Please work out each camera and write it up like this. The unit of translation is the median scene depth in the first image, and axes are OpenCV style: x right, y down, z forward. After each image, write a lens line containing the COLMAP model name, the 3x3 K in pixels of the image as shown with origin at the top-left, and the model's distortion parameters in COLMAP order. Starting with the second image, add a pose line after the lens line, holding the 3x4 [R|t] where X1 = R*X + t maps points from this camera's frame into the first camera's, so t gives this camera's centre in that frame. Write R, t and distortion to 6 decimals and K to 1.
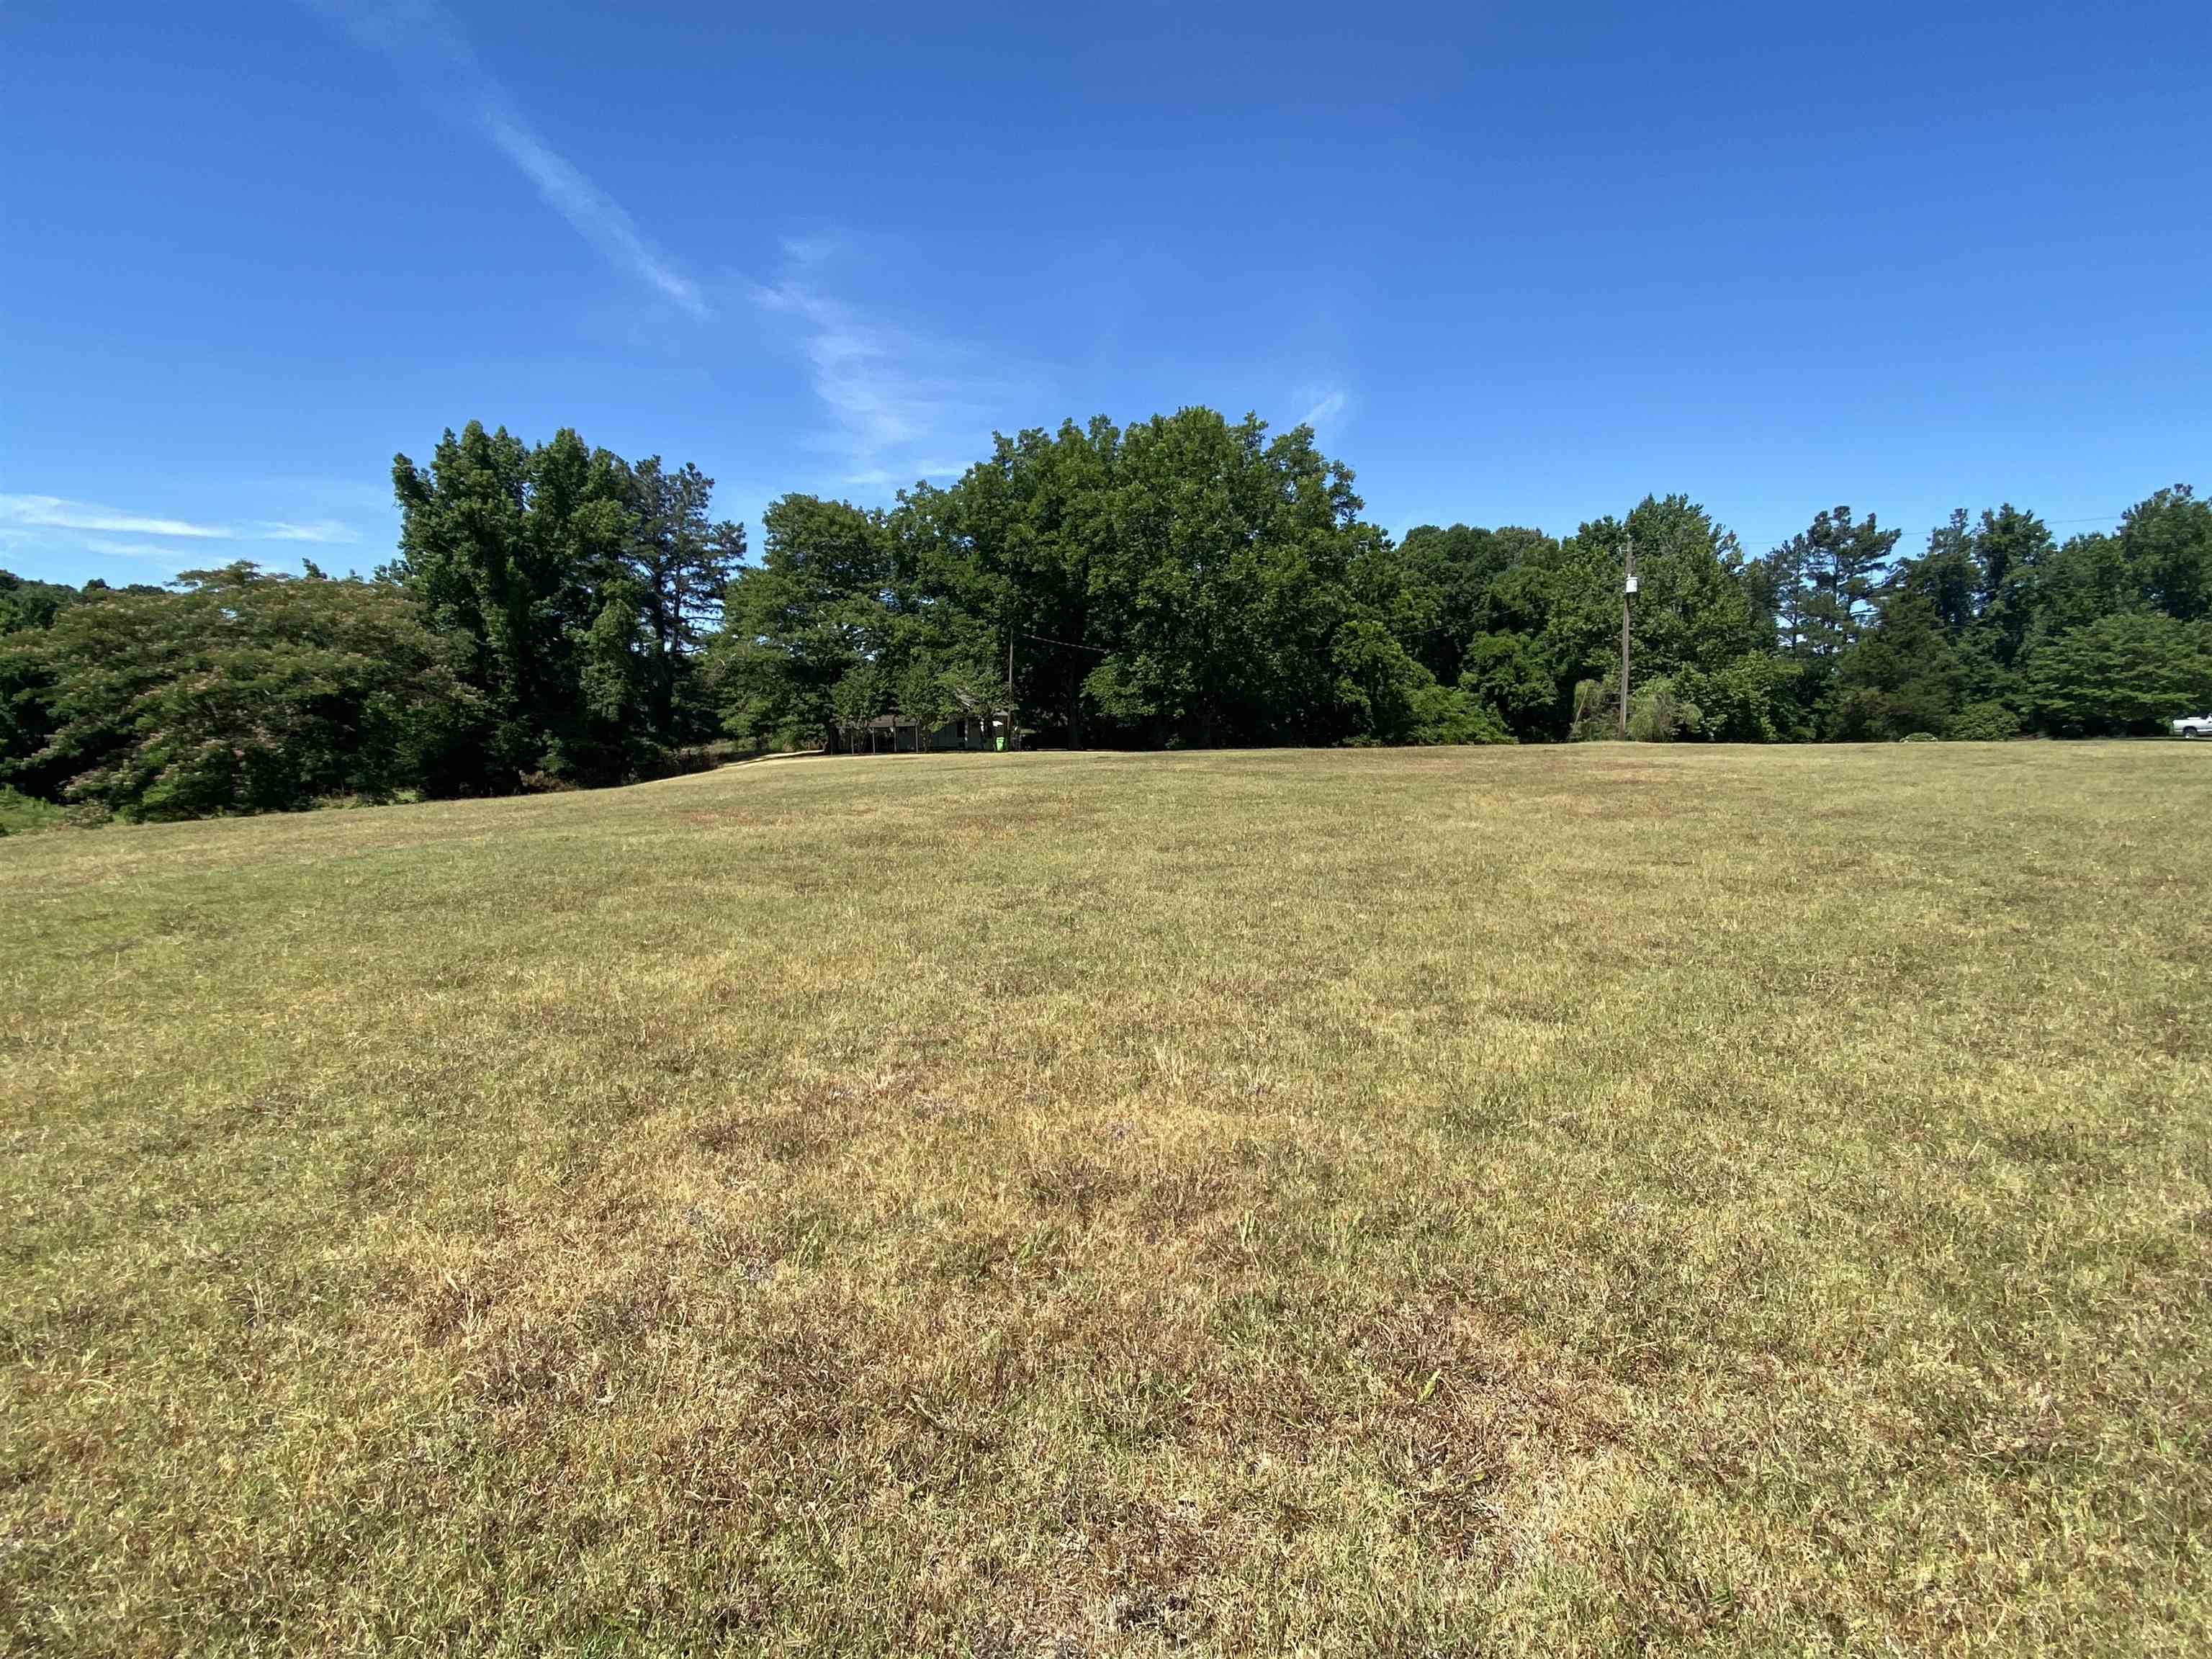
lens RADIAL K [[1091.7, 0, 1128.3], [0, 1091.7, 830.9], [0, 0, 1]] dist [0.022383, -0.026826]
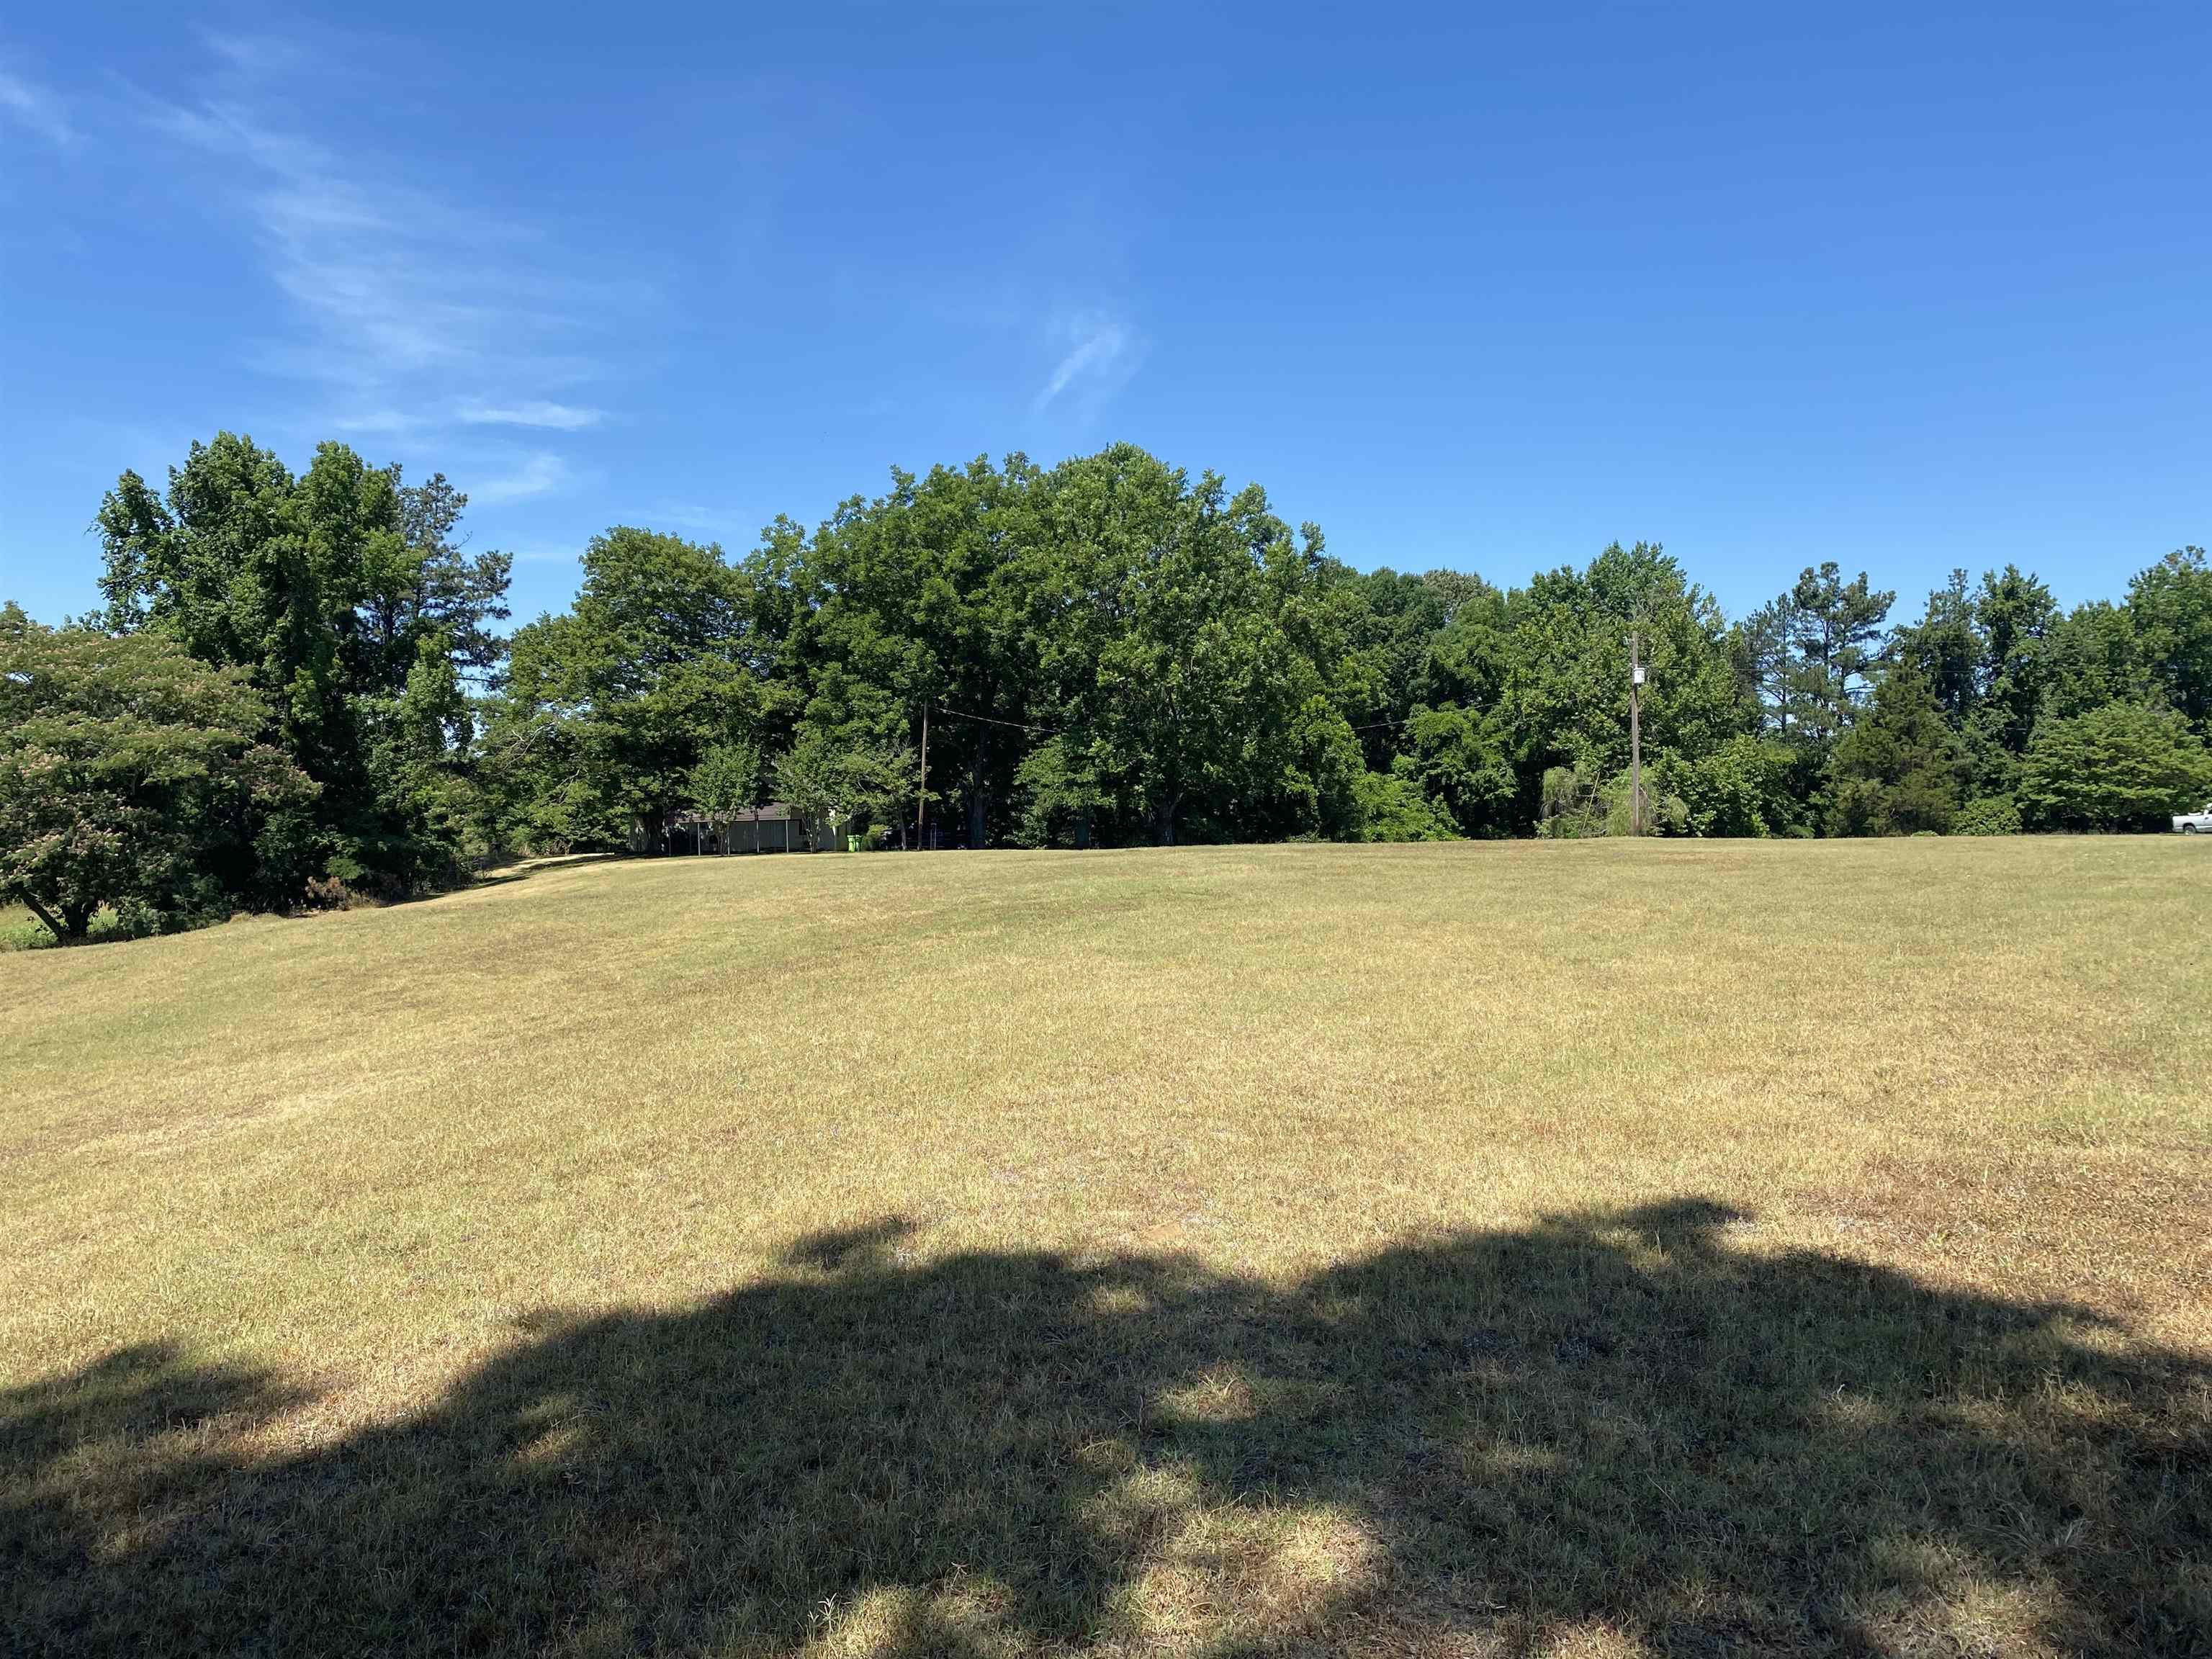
lens RADIAL K [[1725.8, 0, 1124.8], [0, 1725.8, 842.6], [0, 0, 1]] dist [0.026783, -0.033612]
pose [[0.982956, -0.000817, 0.183841, -0.139392], [0.016543, 0.996326, -0.084029, 0.022045], [-0.183097, 0.085638, 0.979358, -0.206540]]
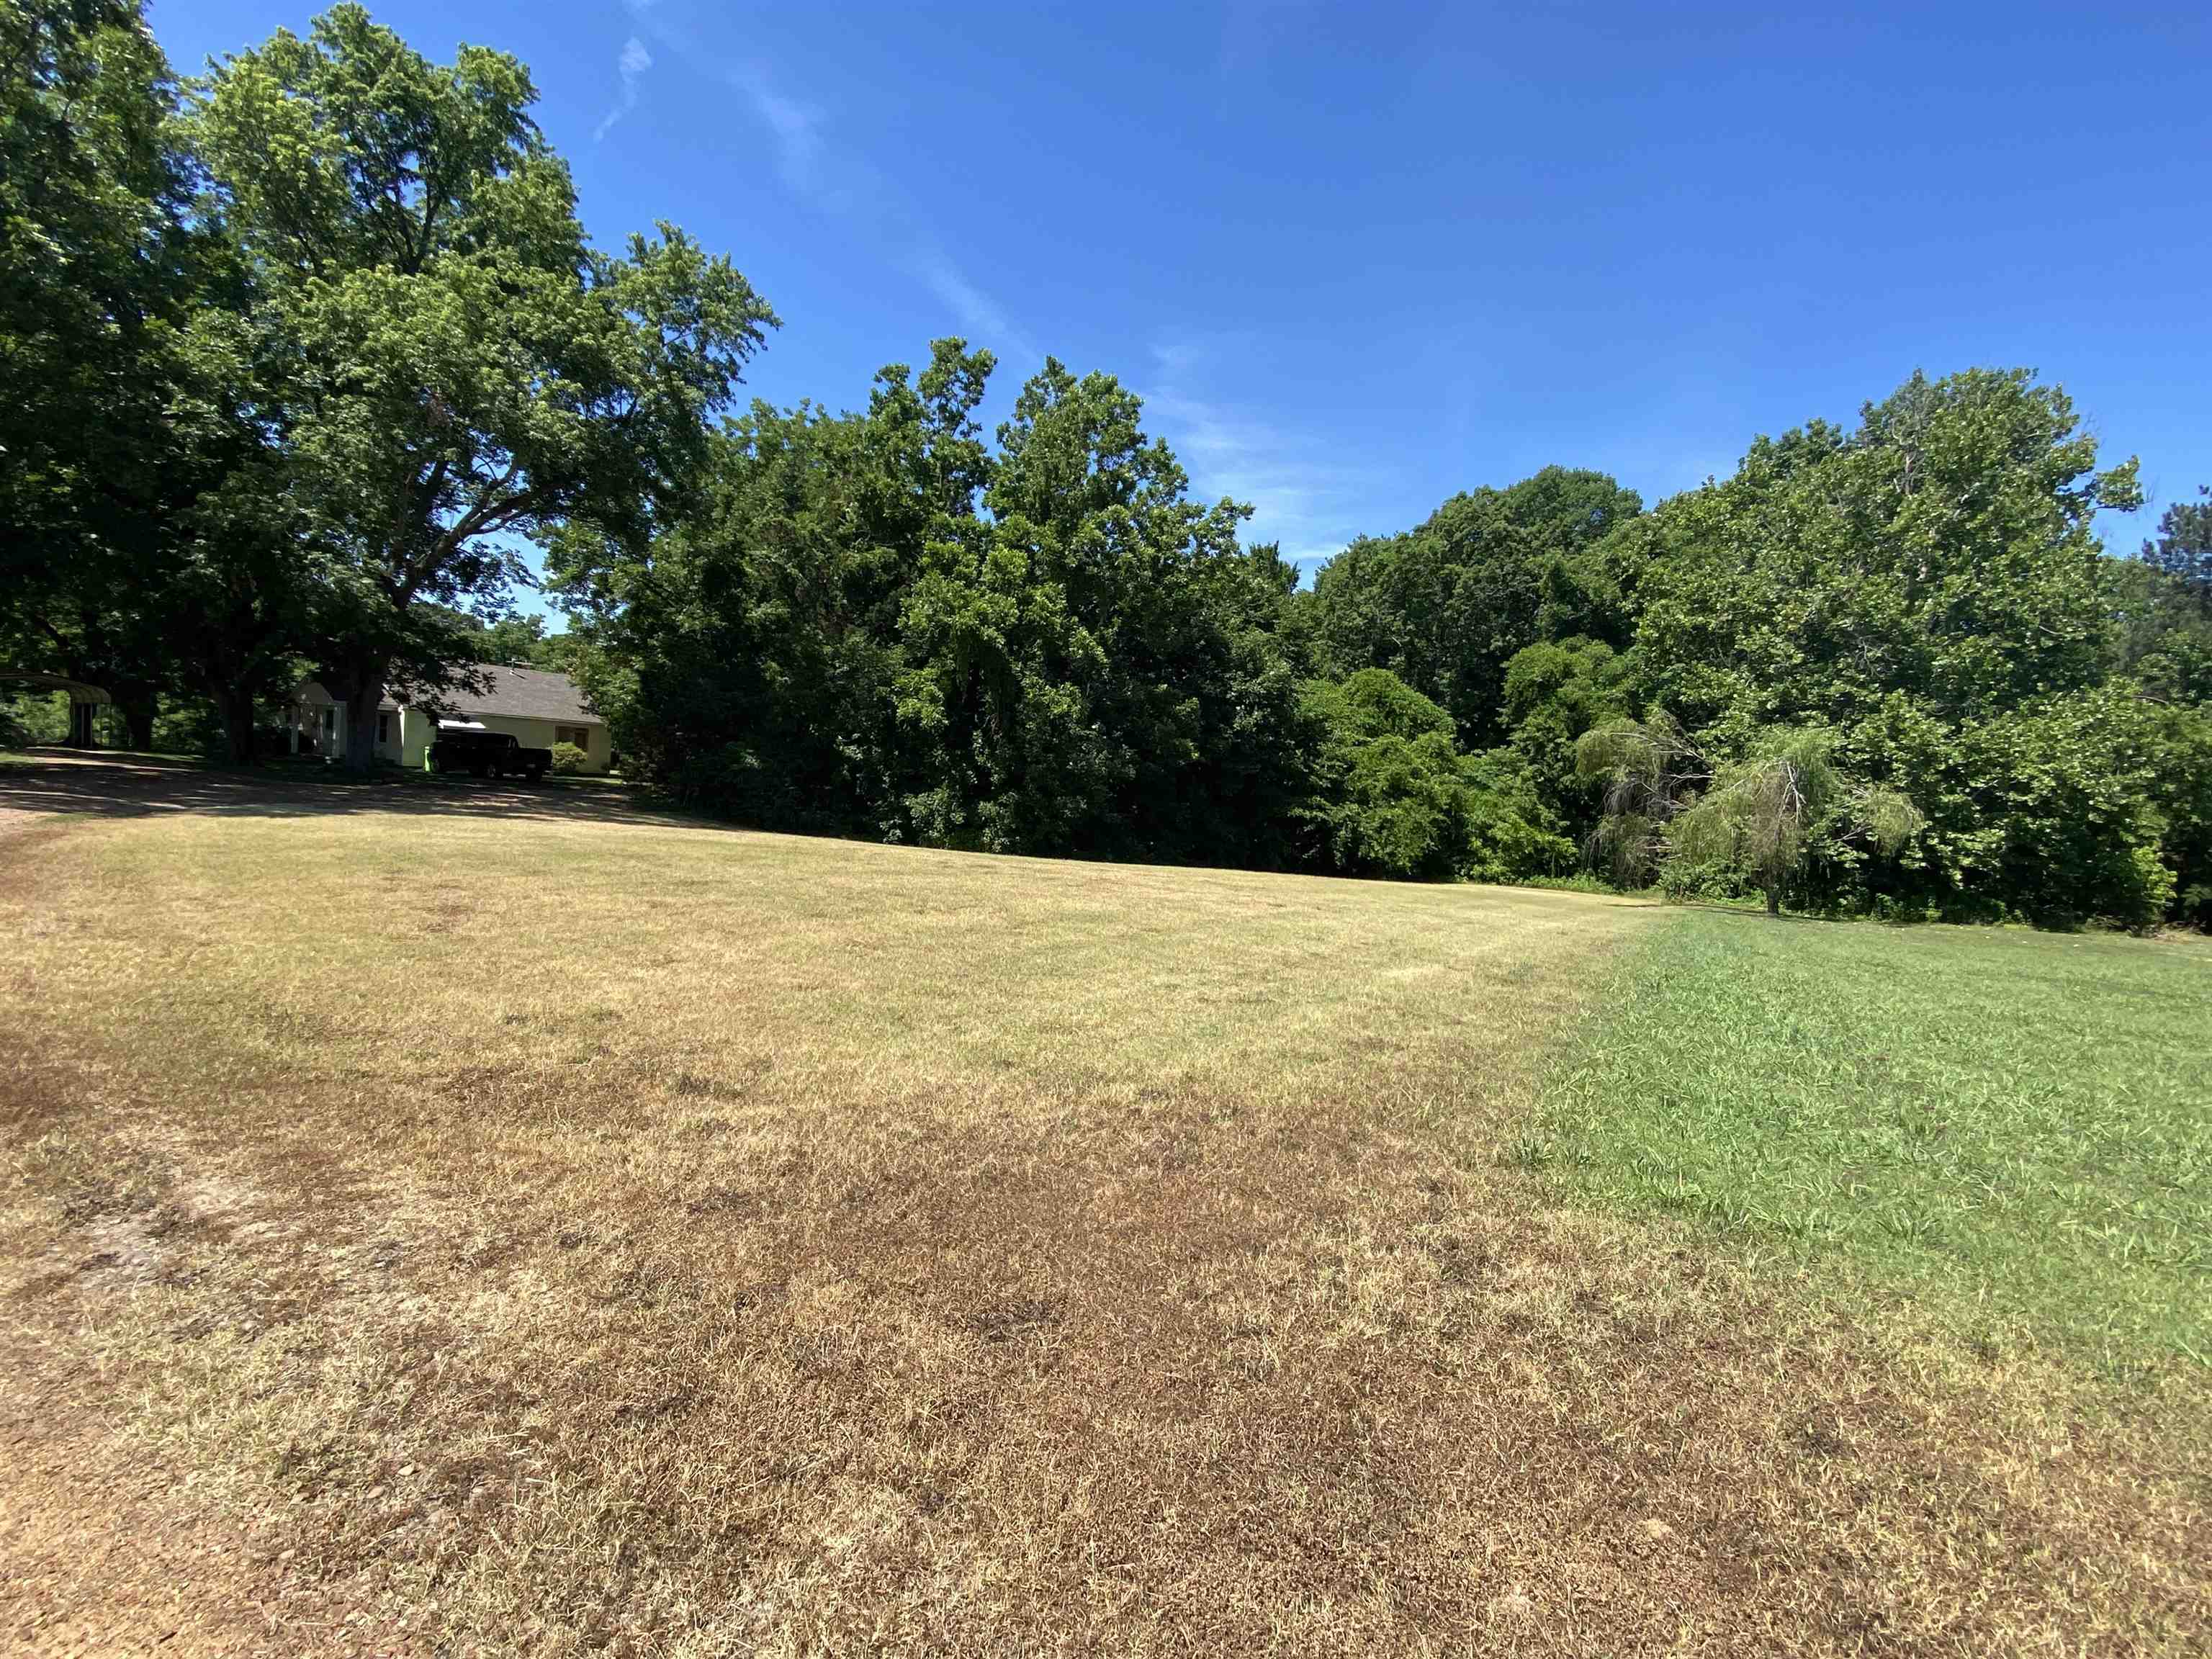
lens RADIAL K [[954.7, 0, 1113.9], [0, 954.7, 822.4], [0, 0, 1]] dist [-0.003466, -0.000223]
pose [[0.935090, 0.089267, -0.342984, 0.367591], [-0.103907, 0.994285, -0.024509, -0.068419], [0.338836, 0.058556, 0.939021, 0.582102]]
